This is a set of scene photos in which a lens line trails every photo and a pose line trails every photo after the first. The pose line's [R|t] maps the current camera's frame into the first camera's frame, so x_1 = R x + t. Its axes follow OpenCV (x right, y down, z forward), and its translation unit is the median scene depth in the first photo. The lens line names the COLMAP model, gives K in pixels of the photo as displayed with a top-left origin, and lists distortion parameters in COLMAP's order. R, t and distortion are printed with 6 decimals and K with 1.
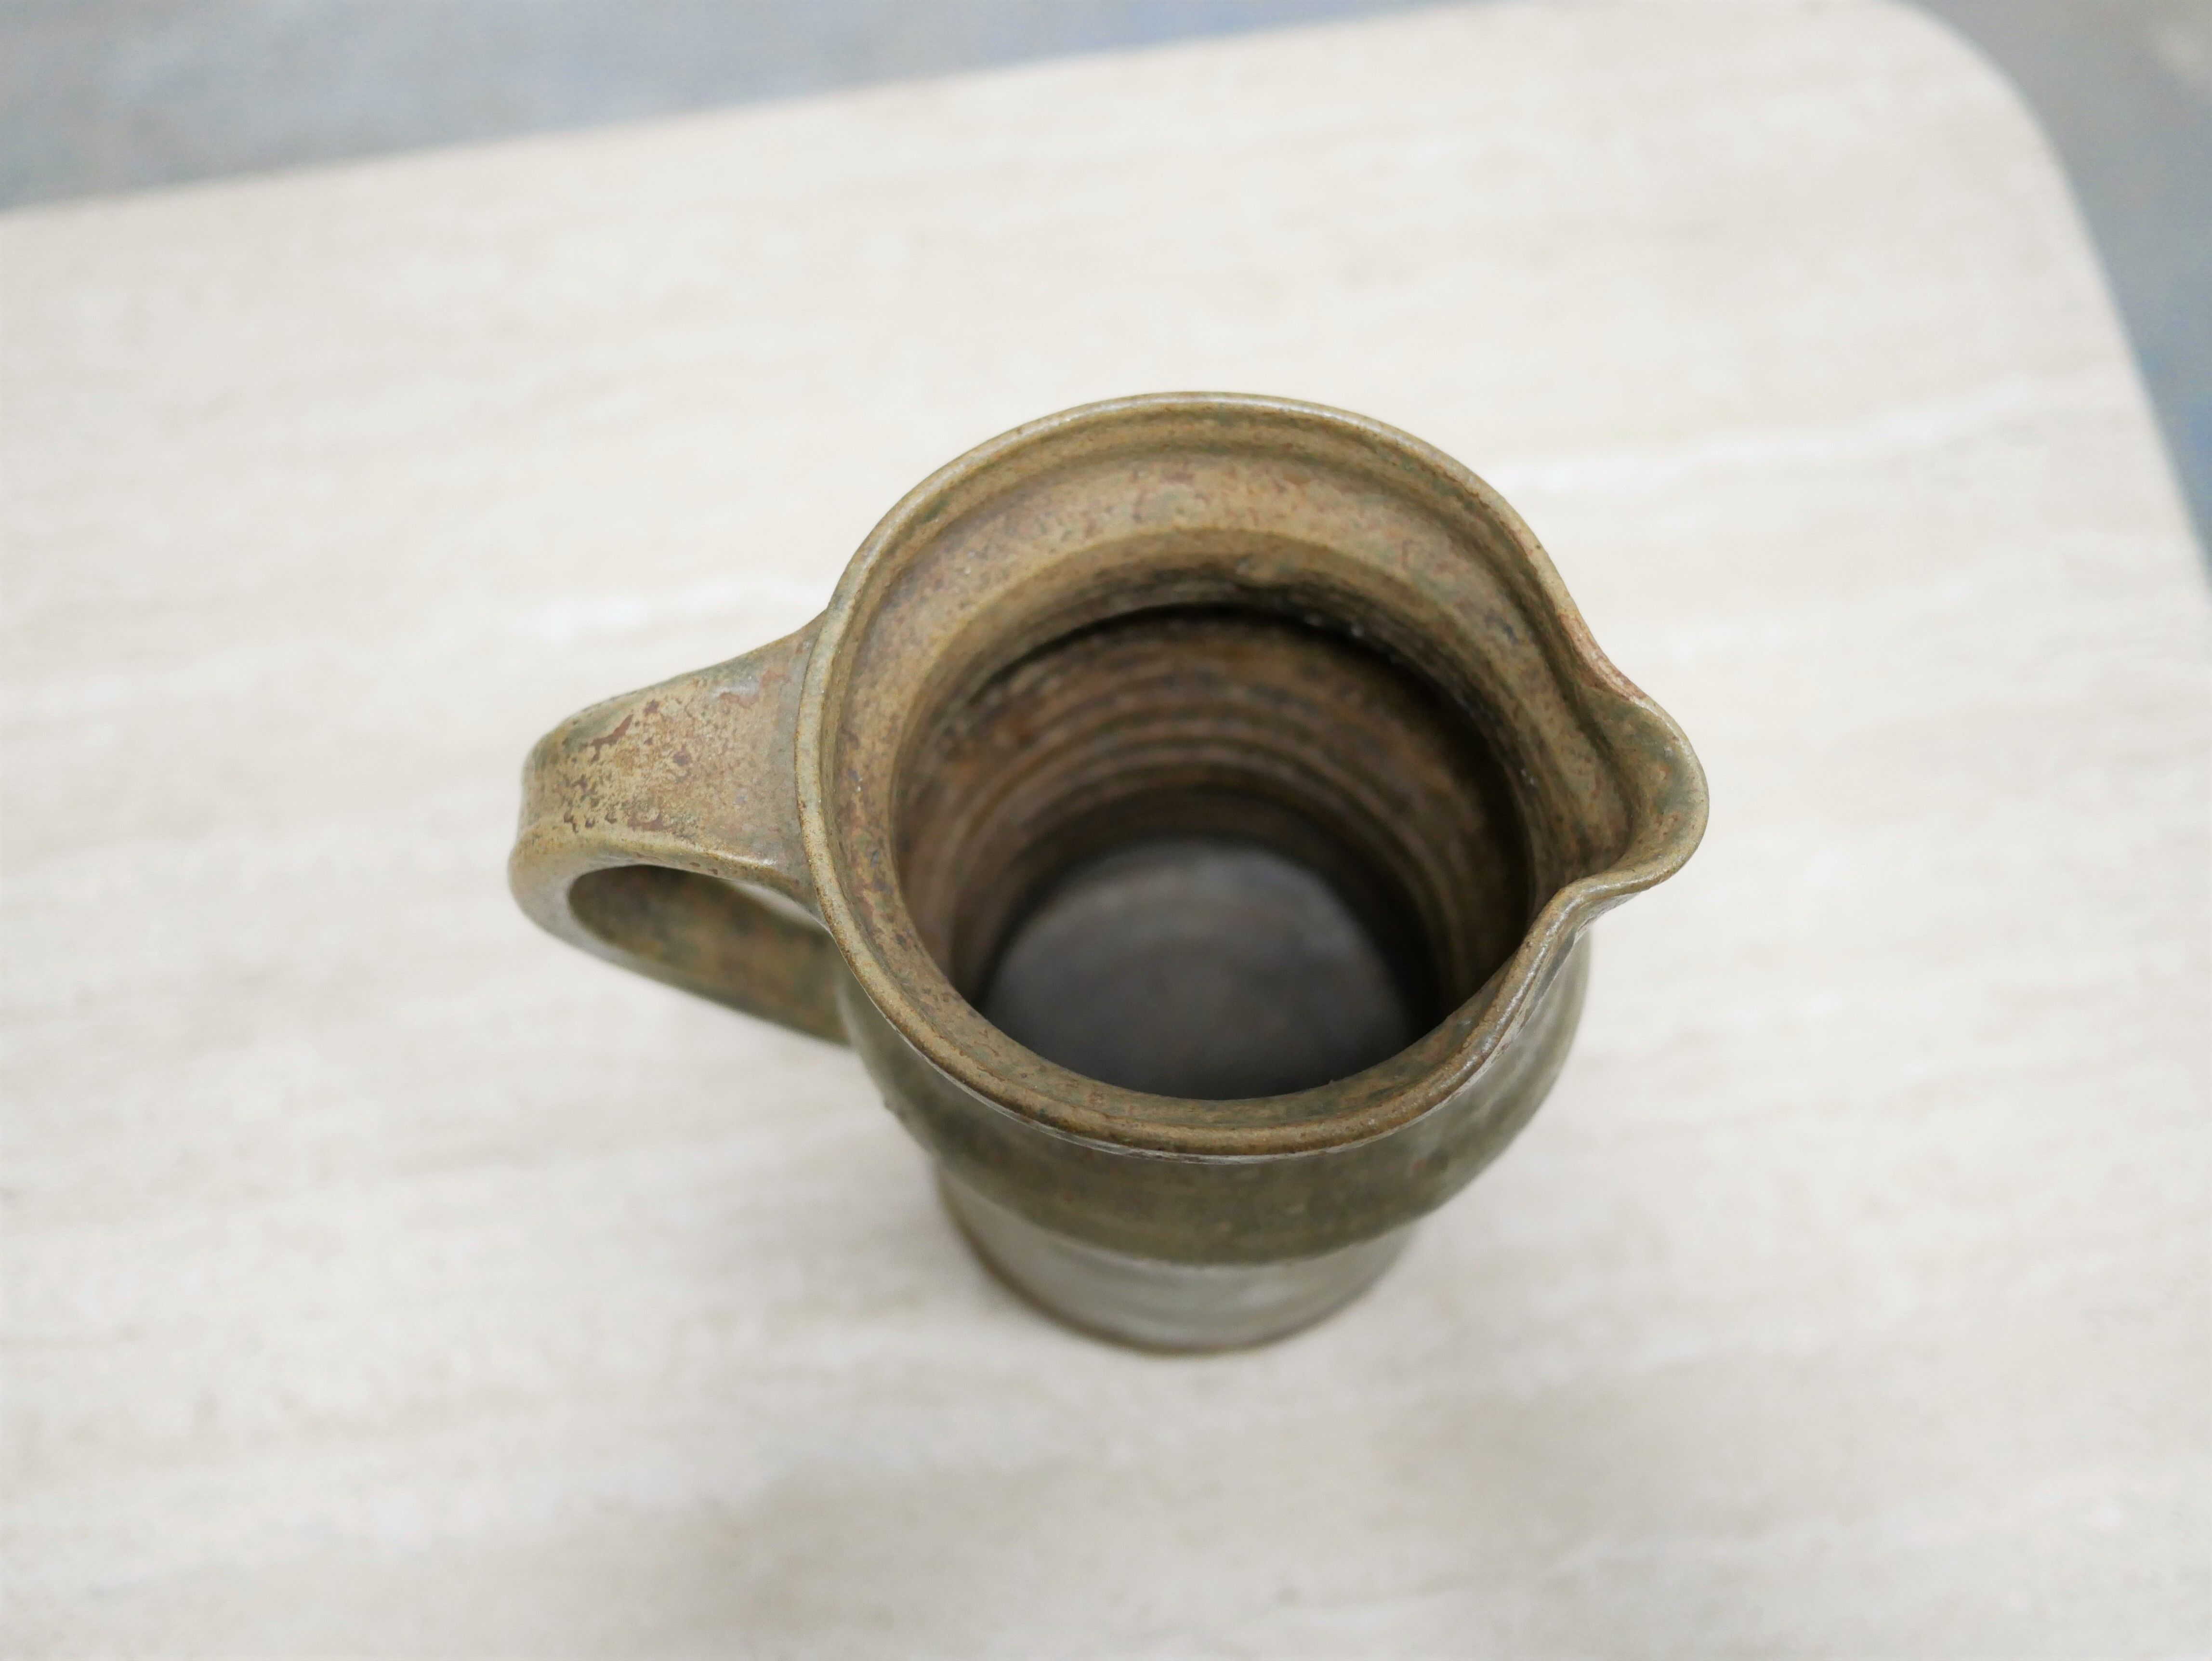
lens RADIAL K [[2522.3, 0, 1100.2], [0, 2522.3, 840.6], [0, 0, 1]] dist [-0.017066, 0.000000]
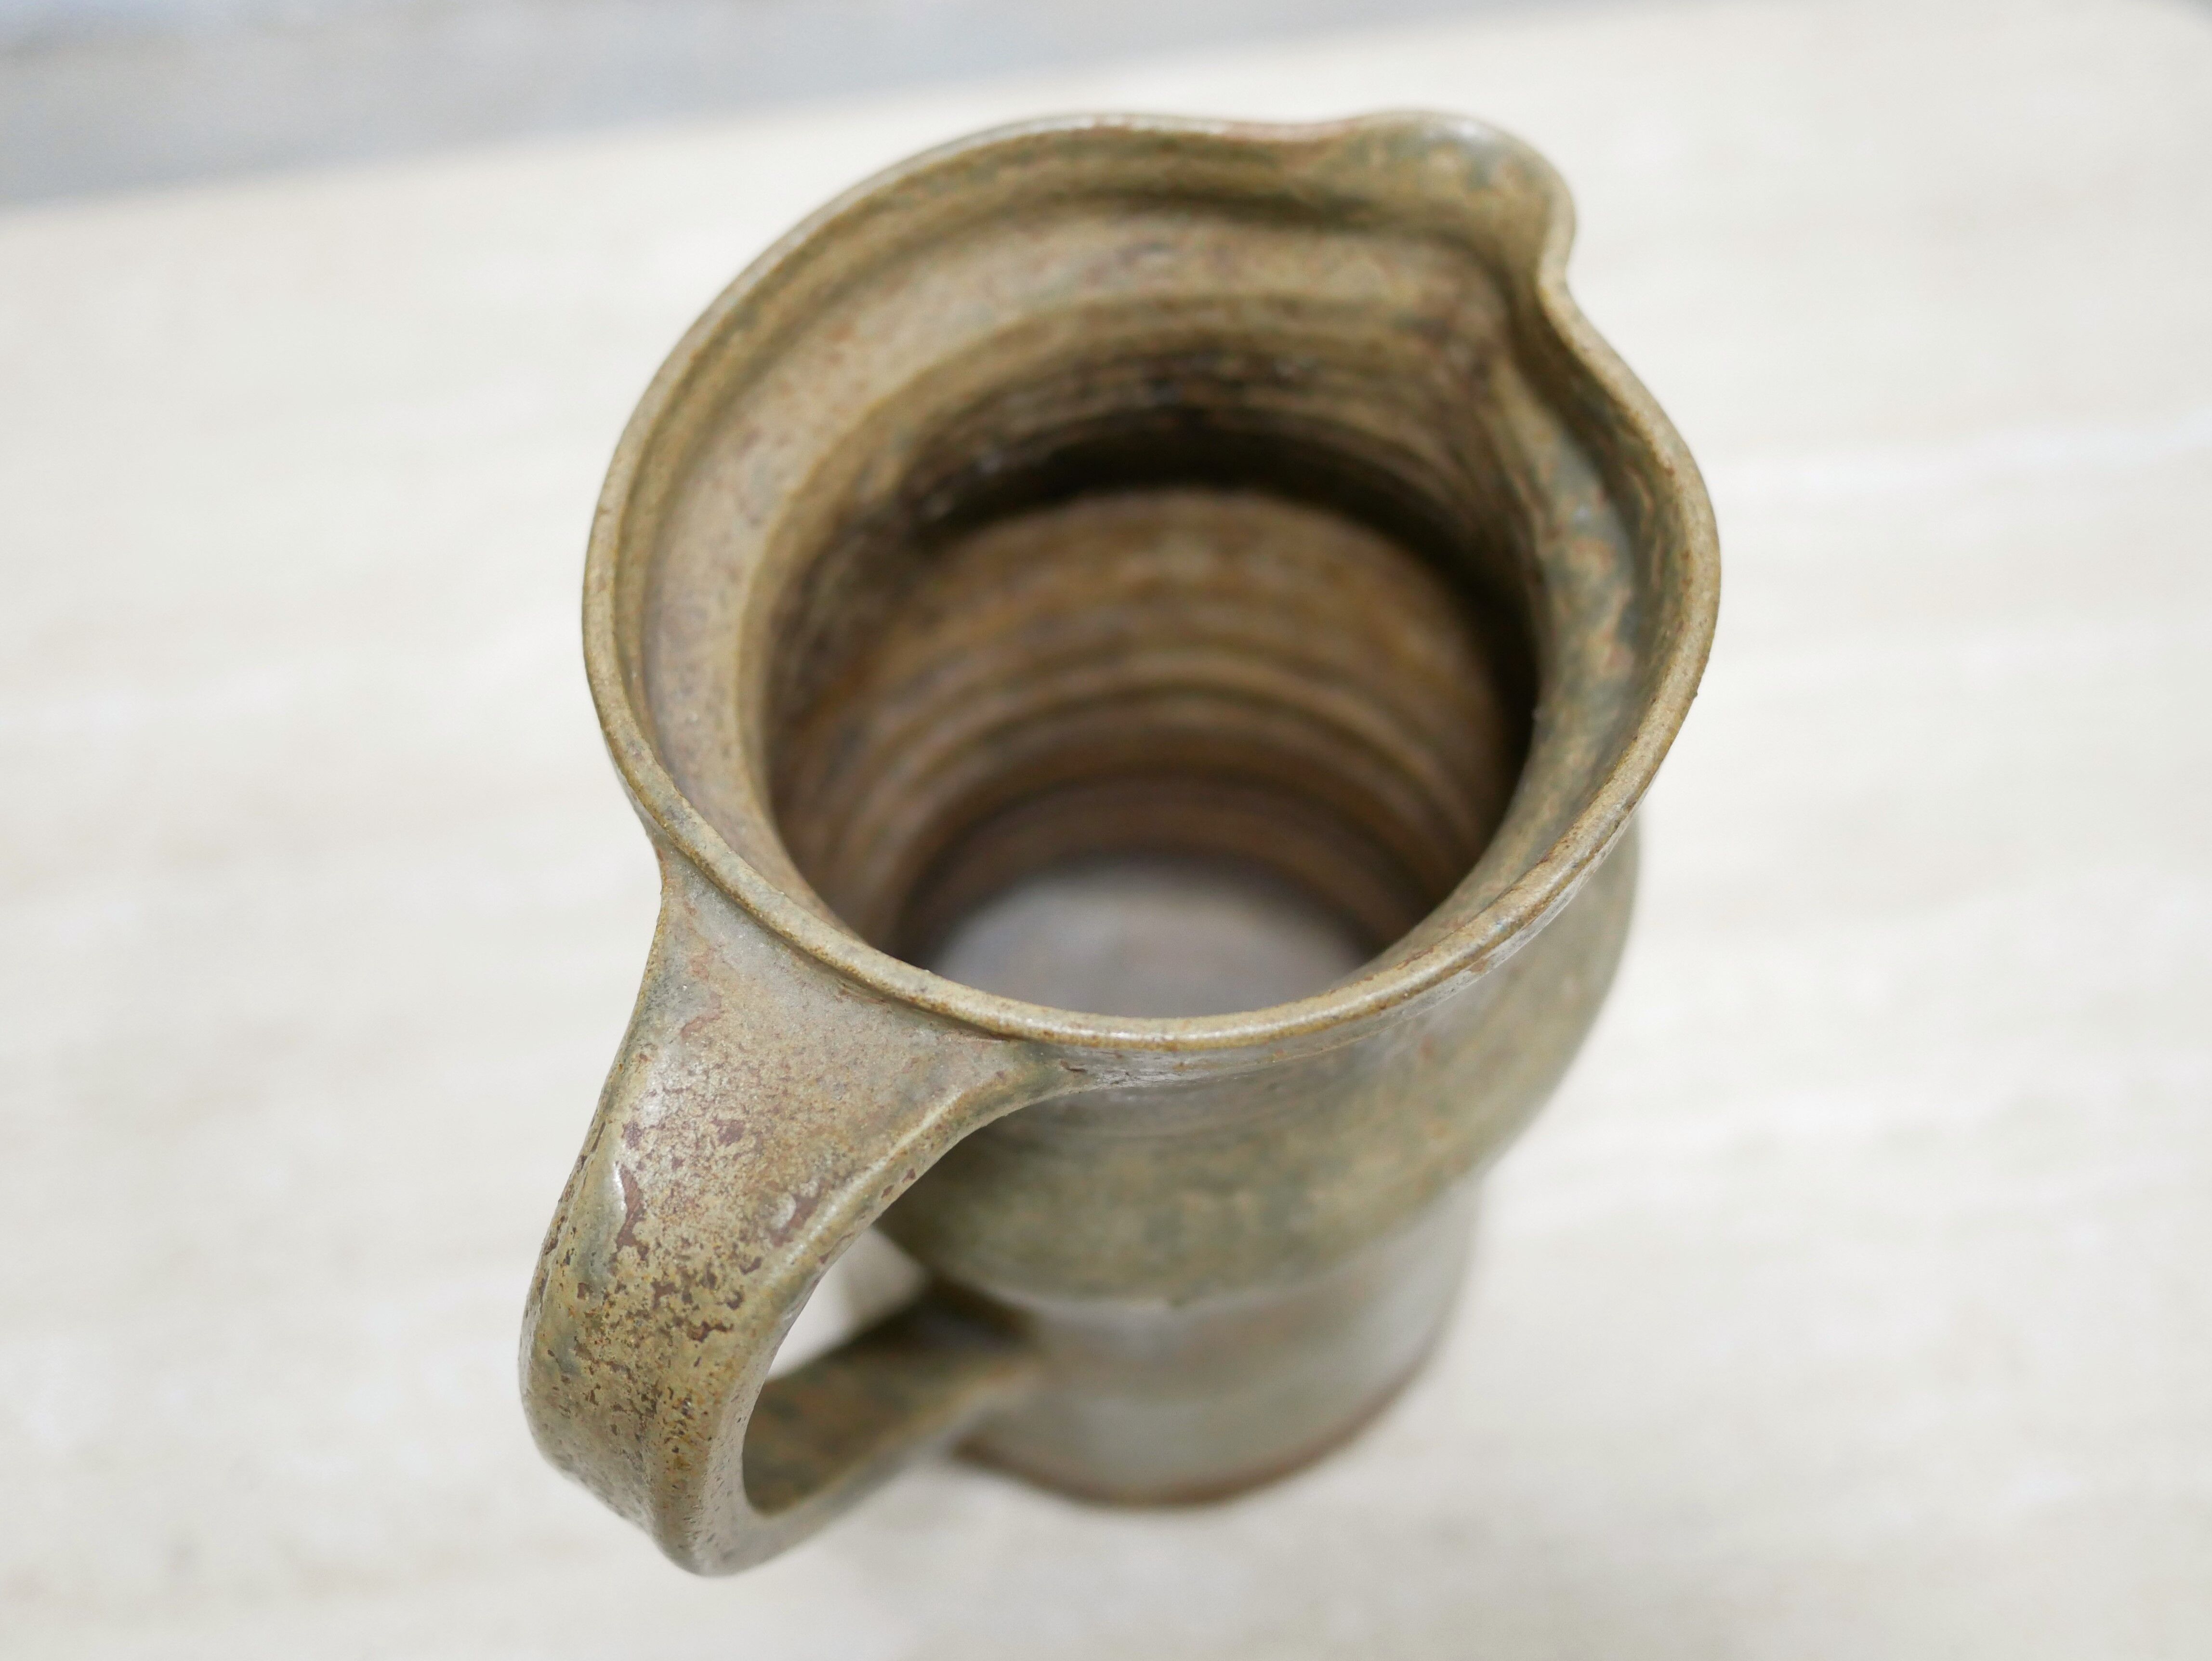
lens RADIAL K [[2522.3, 0, 1099.8], [0, 2522.3, 824.3], [0, 0, 1]] dist [-0.017066, 0.000000]
pose [[0.512691, -0.756364, 0.406278, -0.316345], [0.812254, 0.580617, 0.055928, -0.036935], [-0.278194, 0.301327, 0.912037, 0.337427]]
